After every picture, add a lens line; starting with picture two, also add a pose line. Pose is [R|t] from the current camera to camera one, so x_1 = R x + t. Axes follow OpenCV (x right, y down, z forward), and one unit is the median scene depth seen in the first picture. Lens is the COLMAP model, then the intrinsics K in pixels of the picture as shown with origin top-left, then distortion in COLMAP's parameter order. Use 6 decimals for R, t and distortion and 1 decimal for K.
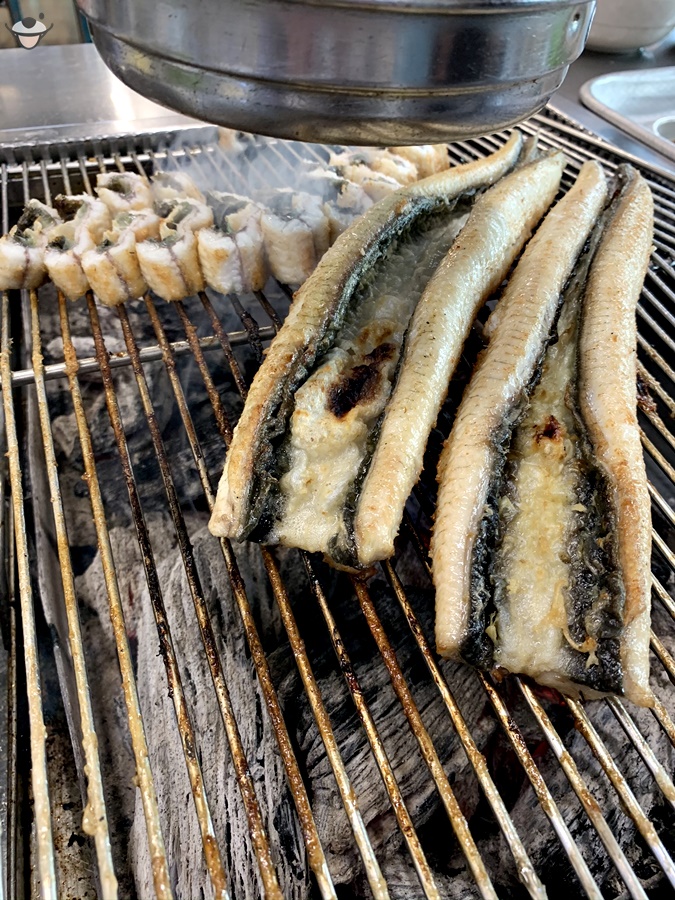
lens RADIAL K [[718.5, 0, 343.2], [0, 718.5, 443.2], [0, 0, 1]] dist [-0.004510, -0.003754]
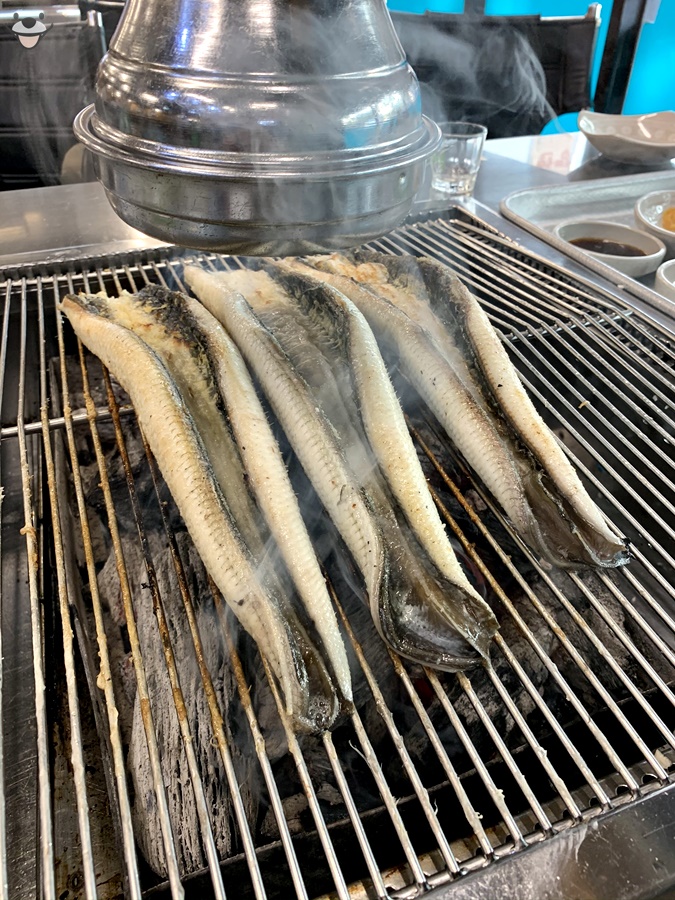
lens RADIAL K [[718.5, 0, 342.7], [0, 718.5, 452.7], [0, 0, 1]] dist [-0.004510, -0.003754]
pose [[0.999384, -0.031037, -0.016398, 0.138835], [0.028895, 0.992628, -0.117702, 0.154316], [0.019930, 0.117156, 0.992914, -0.386660]]
